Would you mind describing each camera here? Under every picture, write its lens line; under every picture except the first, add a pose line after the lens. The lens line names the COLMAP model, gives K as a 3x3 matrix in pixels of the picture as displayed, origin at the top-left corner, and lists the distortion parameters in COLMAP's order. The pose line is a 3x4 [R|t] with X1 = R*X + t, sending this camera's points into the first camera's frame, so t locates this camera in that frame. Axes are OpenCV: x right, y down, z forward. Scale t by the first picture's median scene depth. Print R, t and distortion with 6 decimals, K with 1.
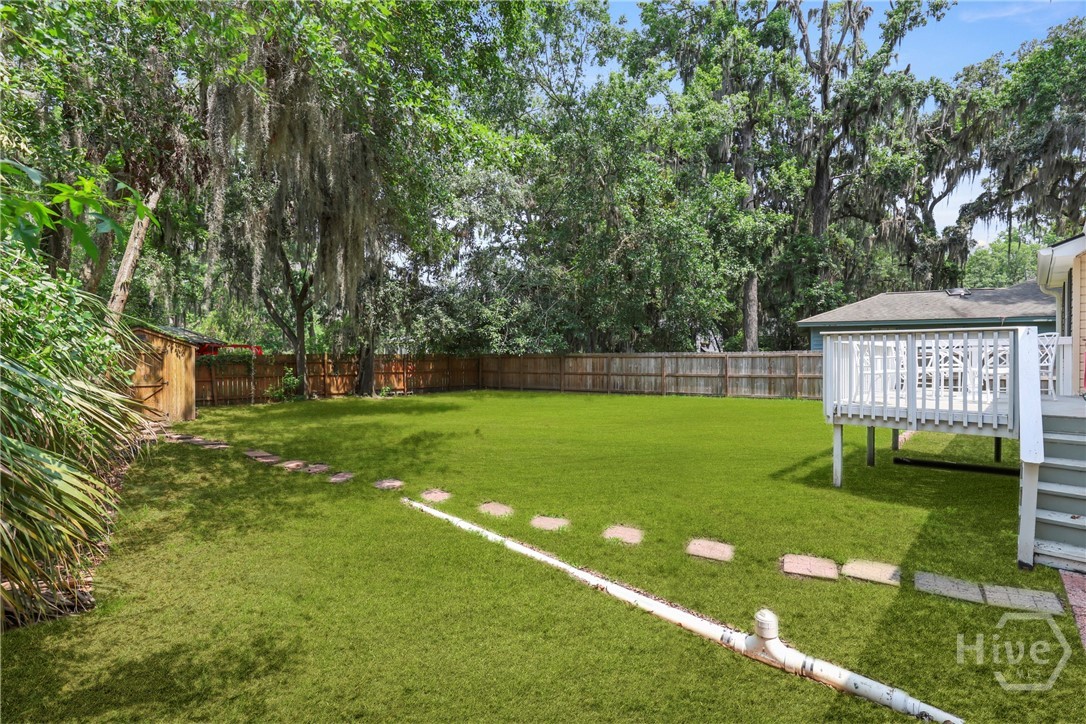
lens RADIAL K [[494.9, 0, 538.7], [0, 494.9, 354.7], [0, 0, 1]] dist [-0.014403, 0.001005]
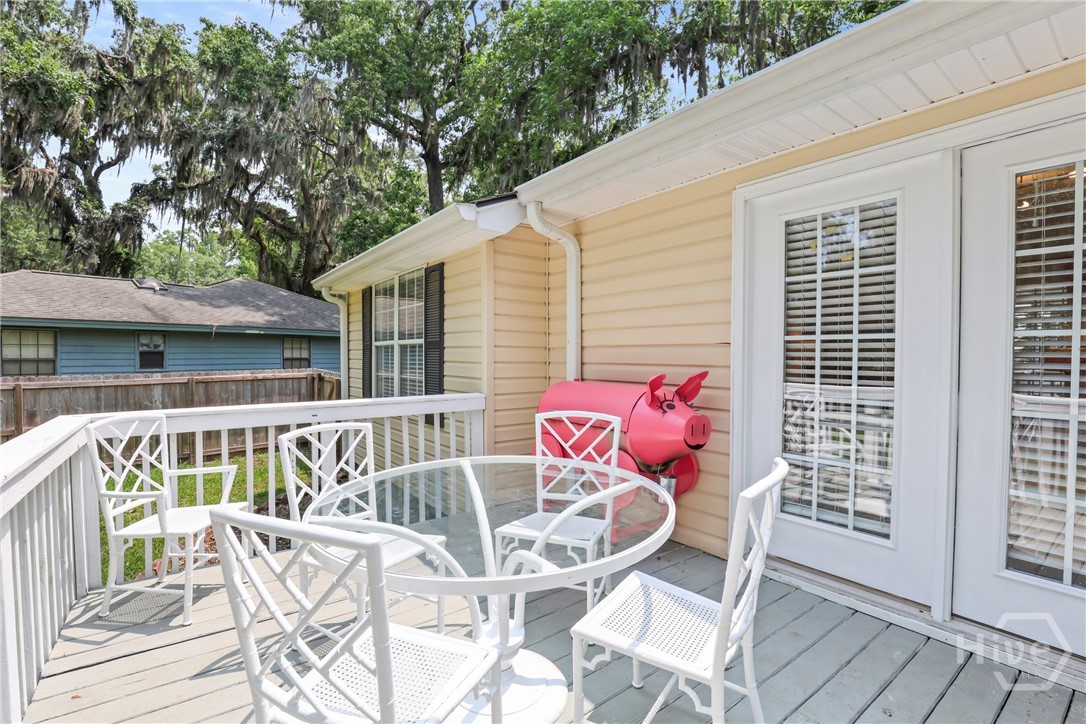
lens RADIAL K [[494.9, 0, 538.7], [0, 494.9, 354.7], [0, 0, 1]] dist [-0.014403, 0.001005]
pose [[0.143481, -0.002322, 0.989650, 0.170500], [-0.005268, 0.999981, 0.003110, -0.022248], [-0.989639, -0.005660, 0.143466, 0.246858]]
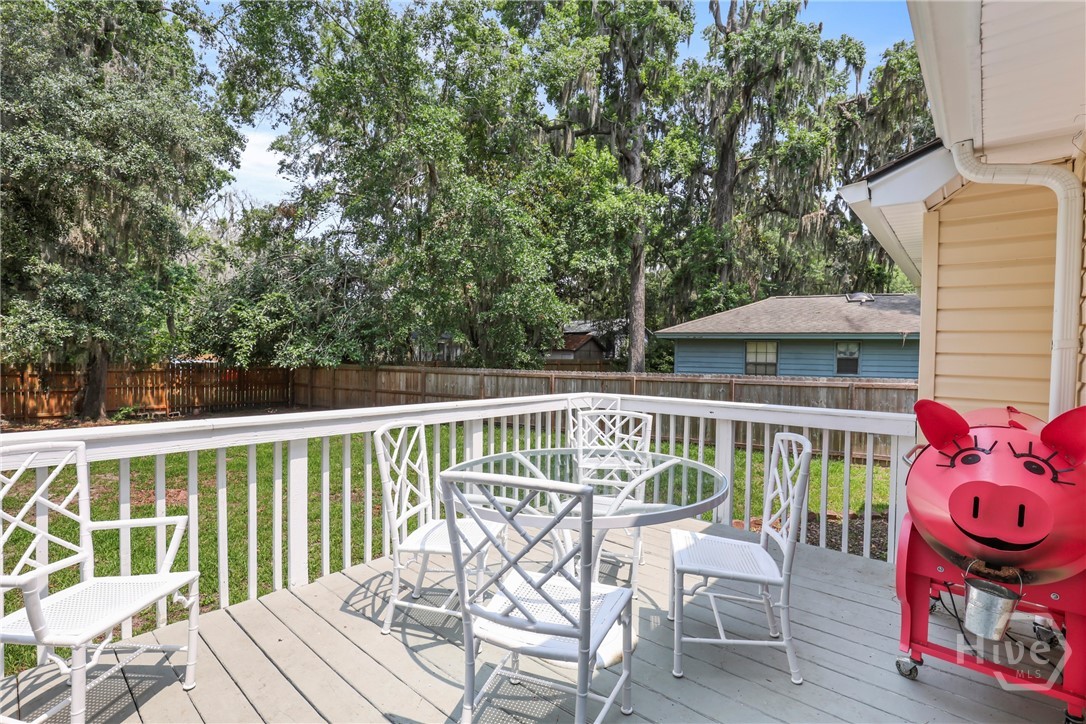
lens RADIAL K [[494.9, 0, 538.7], [0, 494.9, 354.7], [0, 0, 1]] dist [-0.014403, 0.001005]
pose [[0.998288, 0.015754, 0.056335, 0.223181], [-0.016061, 0.999859, 0.004991, -0.023181], [-0.056249, -0.005887, 0.998399, 0.177873]]
